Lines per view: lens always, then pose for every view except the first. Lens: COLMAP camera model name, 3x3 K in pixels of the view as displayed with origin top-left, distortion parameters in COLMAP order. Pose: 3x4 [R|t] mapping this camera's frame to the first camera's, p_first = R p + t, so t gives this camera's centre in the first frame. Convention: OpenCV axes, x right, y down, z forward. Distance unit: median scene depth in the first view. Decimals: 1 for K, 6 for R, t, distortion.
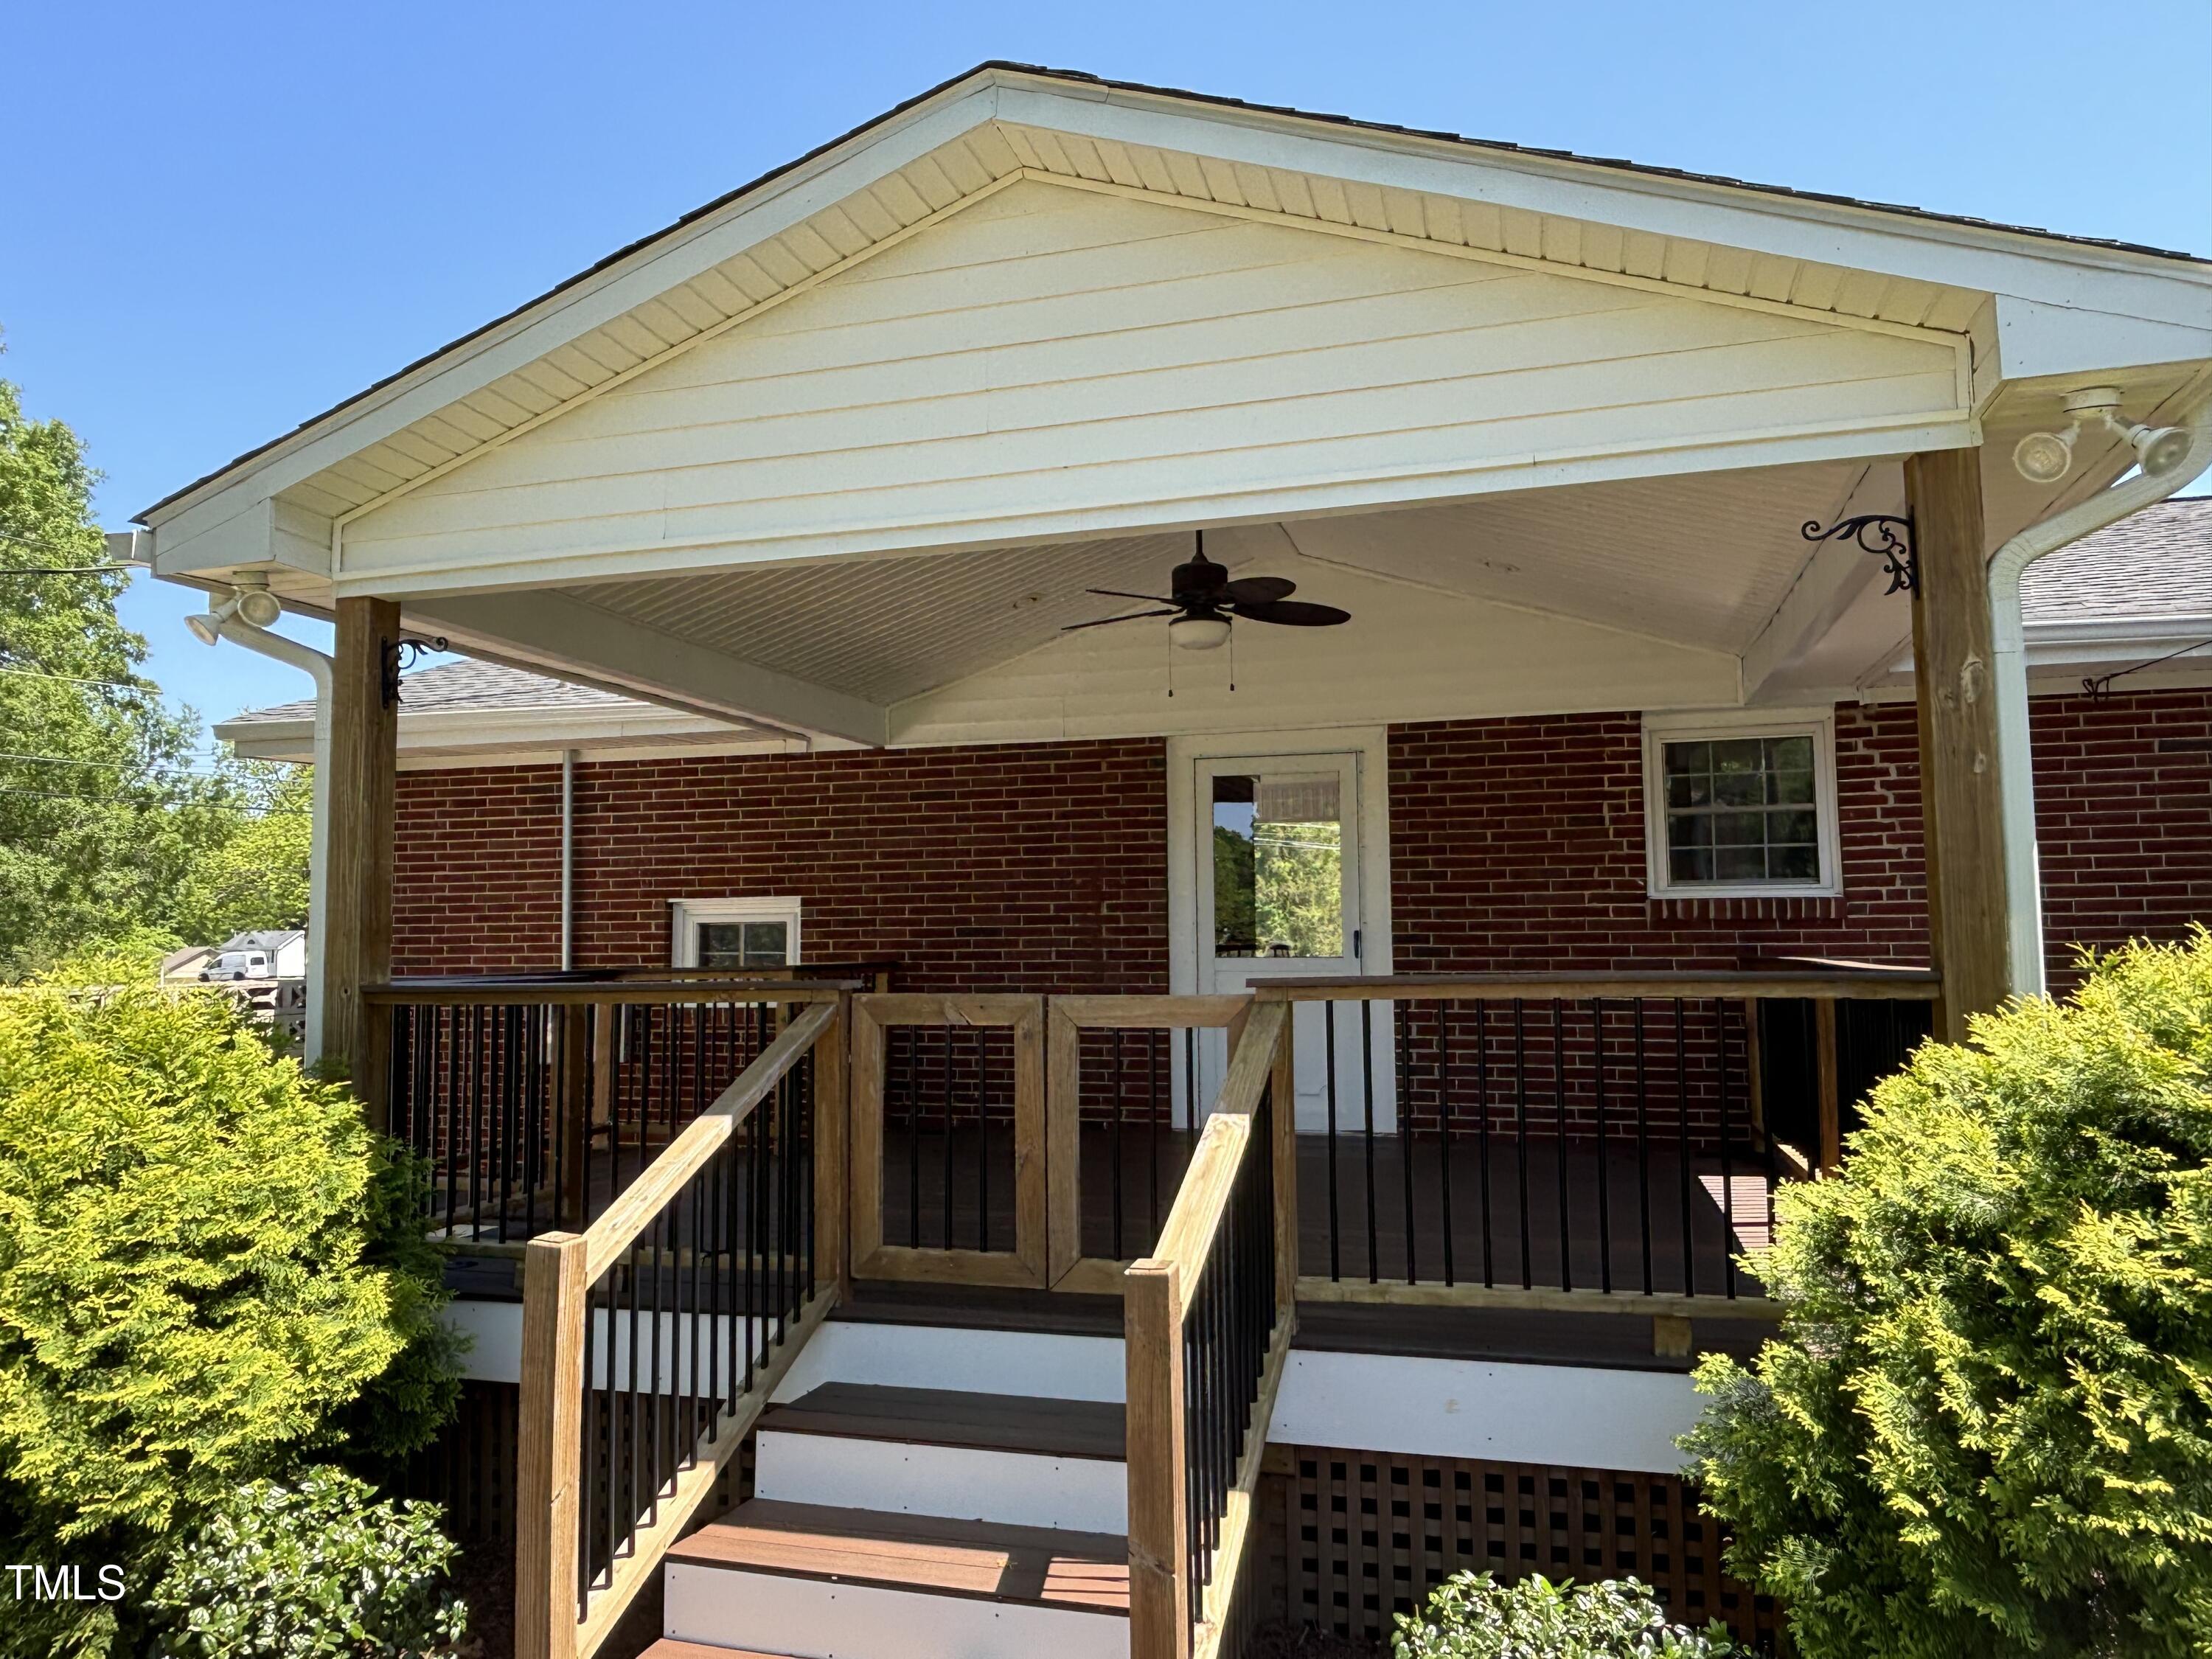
lens RADIAL K [[1635.3, 0, 1106.0], [0, 1635.3, 829.5], [0, 0, 1]] dist [-0.005450, 0.041225]
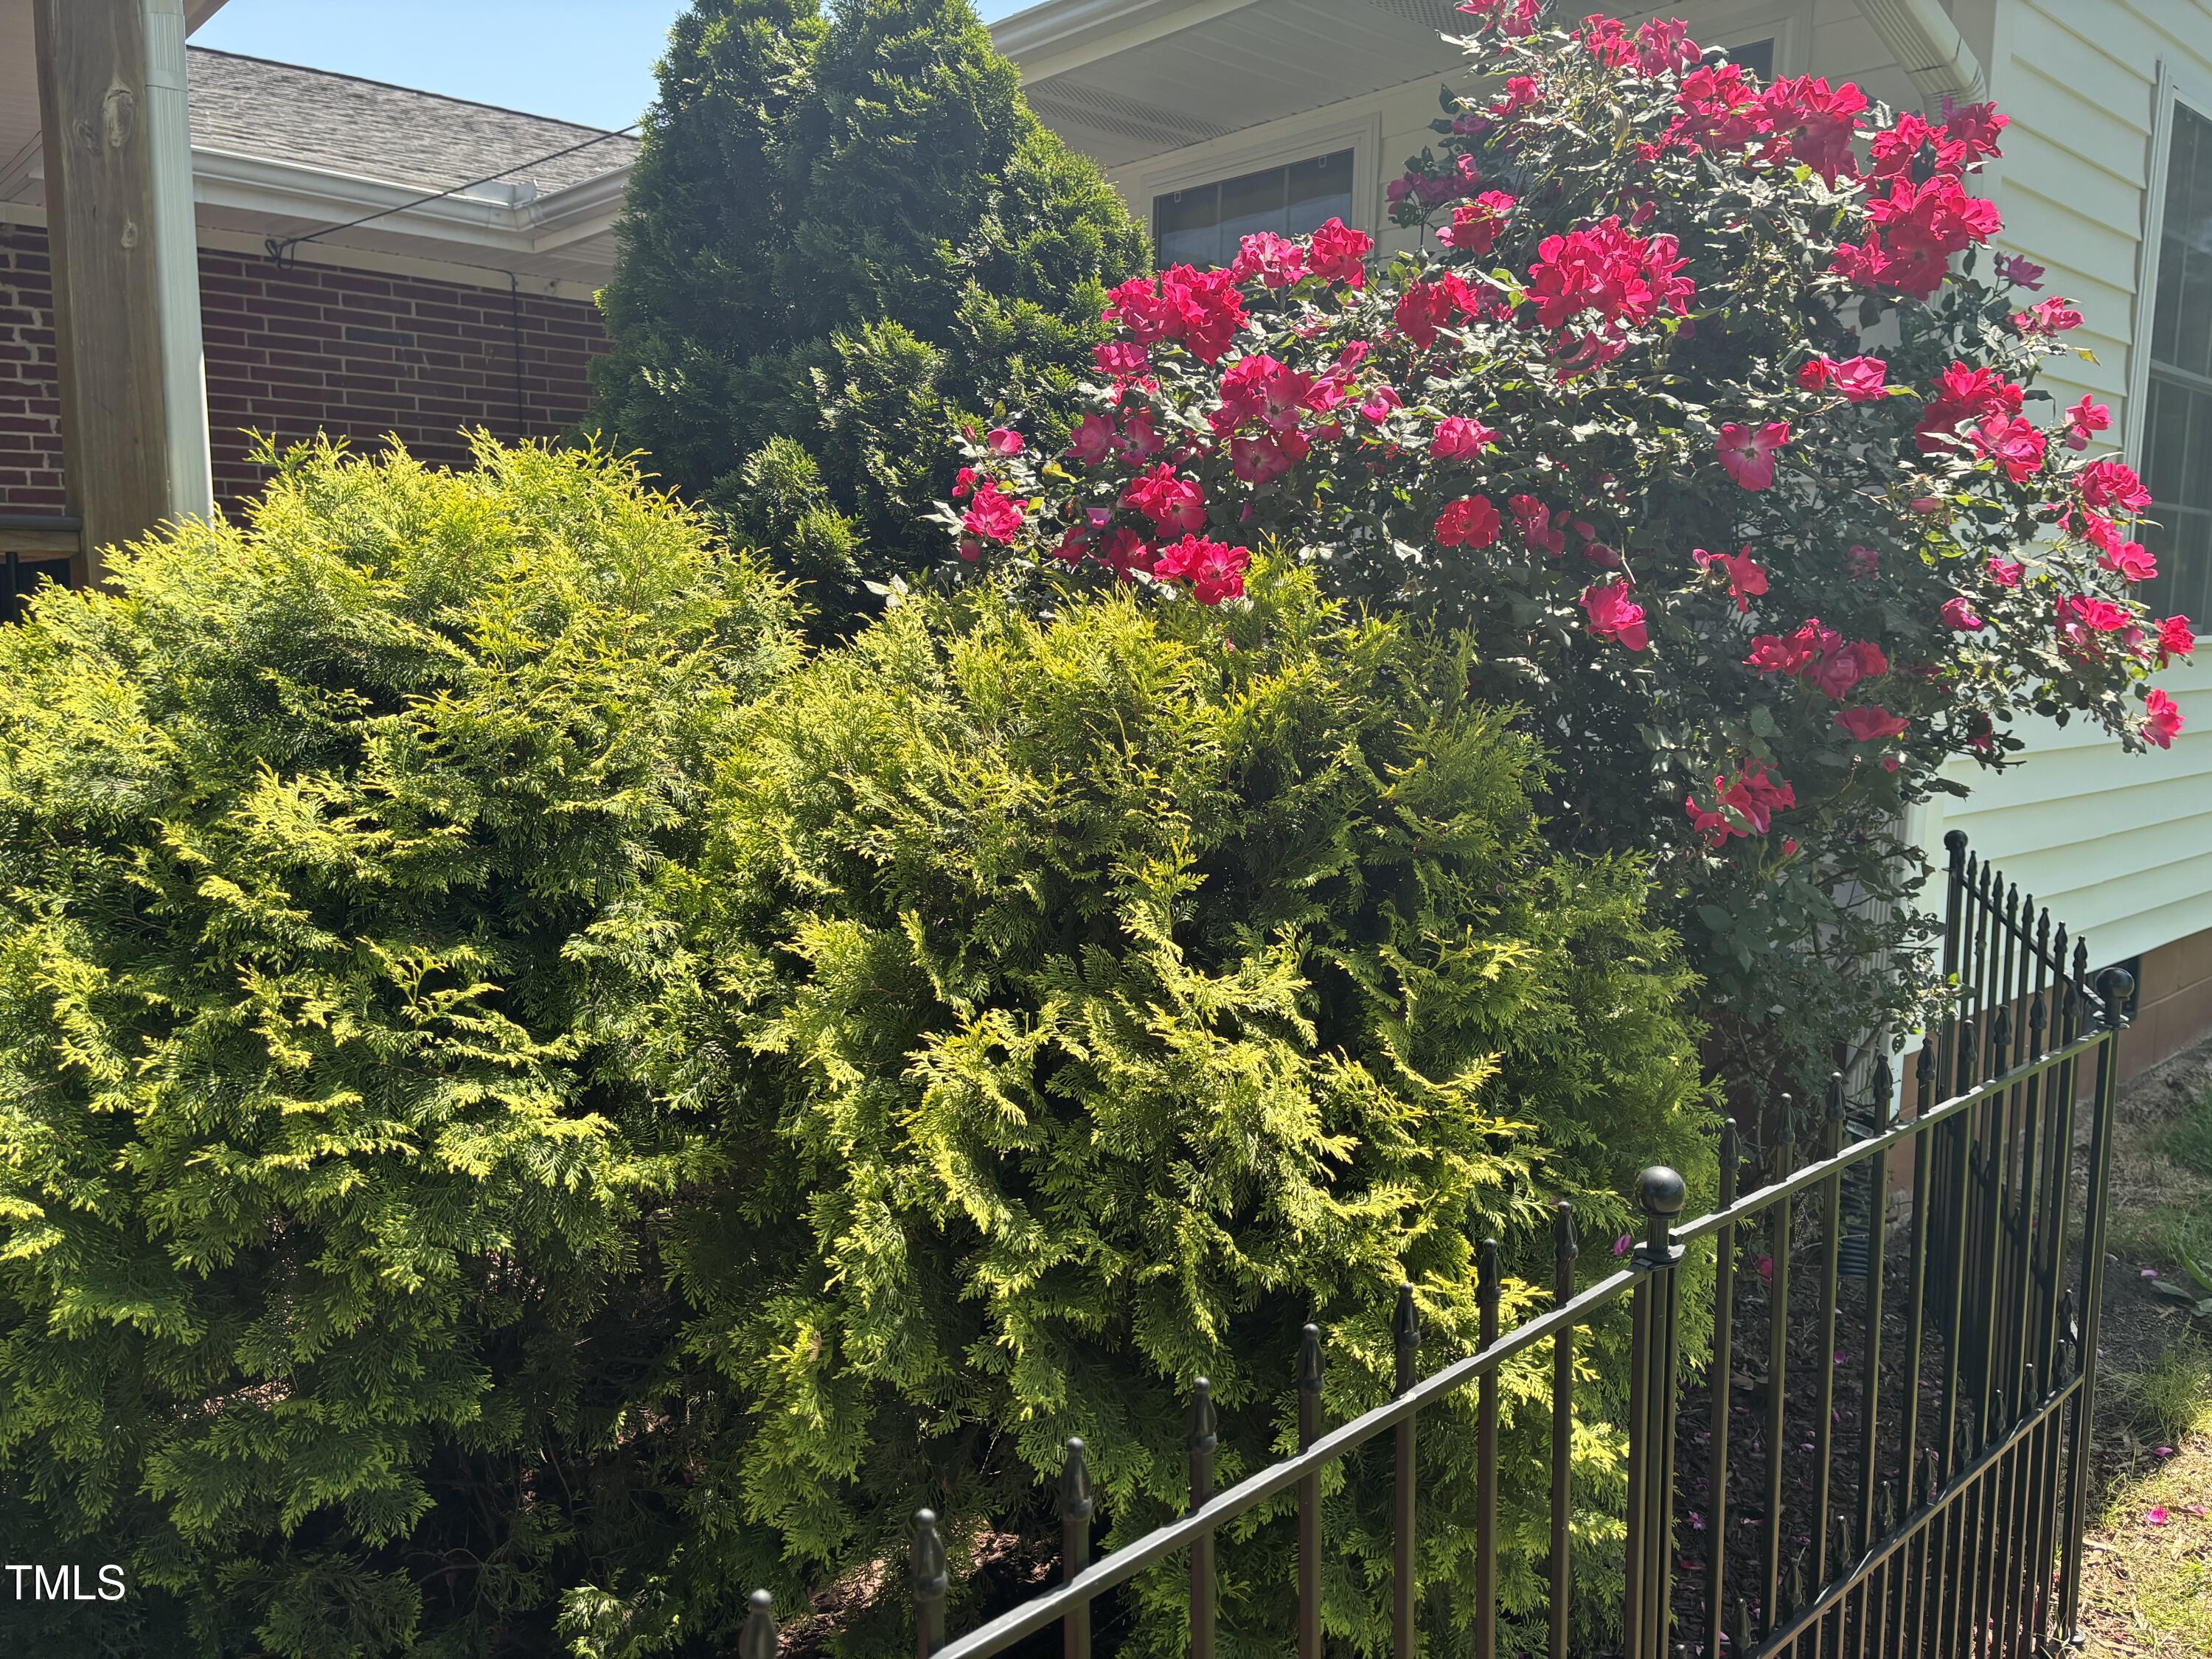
lens RADIAL K [[1633.7, 0, 1150.4], [0, 1633.7, 832.6], [0, 0, 1]] dist [0.062260, -0.070303]
pose [[0.522361, -0.092459, 0.847697, 0.161136], [-0.082191, 0.984017, 0.157975, 0.104083], [-0.848754, -0.152193, 0.506412, 0.262239]]
